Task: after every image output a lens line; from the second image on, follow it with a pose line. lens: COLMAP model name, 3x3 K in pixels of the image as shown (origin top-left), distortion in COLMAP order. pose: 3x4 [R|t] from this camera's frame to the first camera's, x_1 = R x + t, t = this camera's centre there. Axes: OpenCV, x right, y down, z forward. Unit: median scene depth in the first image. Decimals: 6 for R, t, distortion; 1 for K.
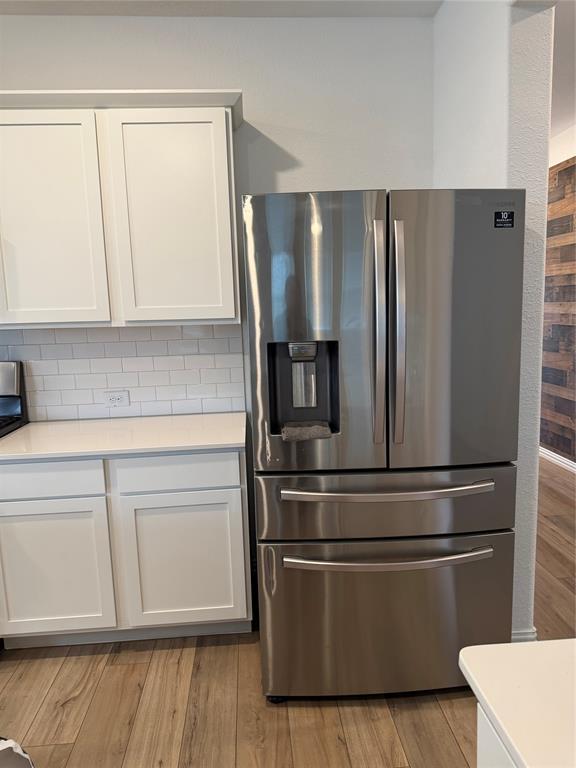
lens RADIAL K [[543.9, 0, 288.0], [0, 543.9, 384.0], [0, 0, 1]] dist [0.002620, -0.001196]
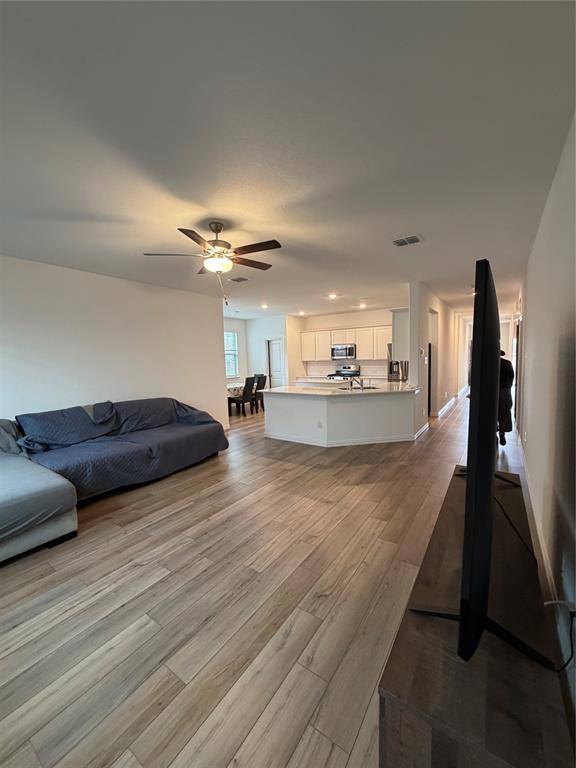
lens RADIAL K [[306.1, 0, 288.2], [0, 306.1, 381.5], [0, 0, 1]] dist [-0.000500, 0.000120]
pose [[0.790043, 0.054168, -0.610654, 1.158525], [-0.082756, 0.996395, -0.018681, 0.312077], [0.607440, 0.065295, 0.791677, -2.573735]]
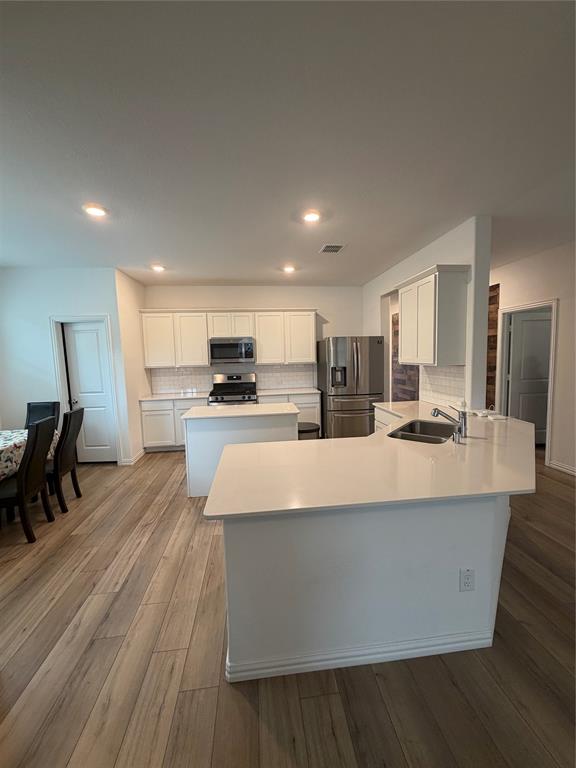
lens RADIAL K [[306.1, 0, 288.2], [0, 306.1, 381.5], [0, 0, 1]] dist [-0.000500, 0.000120]
pose [[0.997943, -0.007911, 0.063611, -0.470337], [0.011533, 0.998320, -0.056773, 0.157501], [-0.063055, 0.057390, 0.996359, -1.298419]]
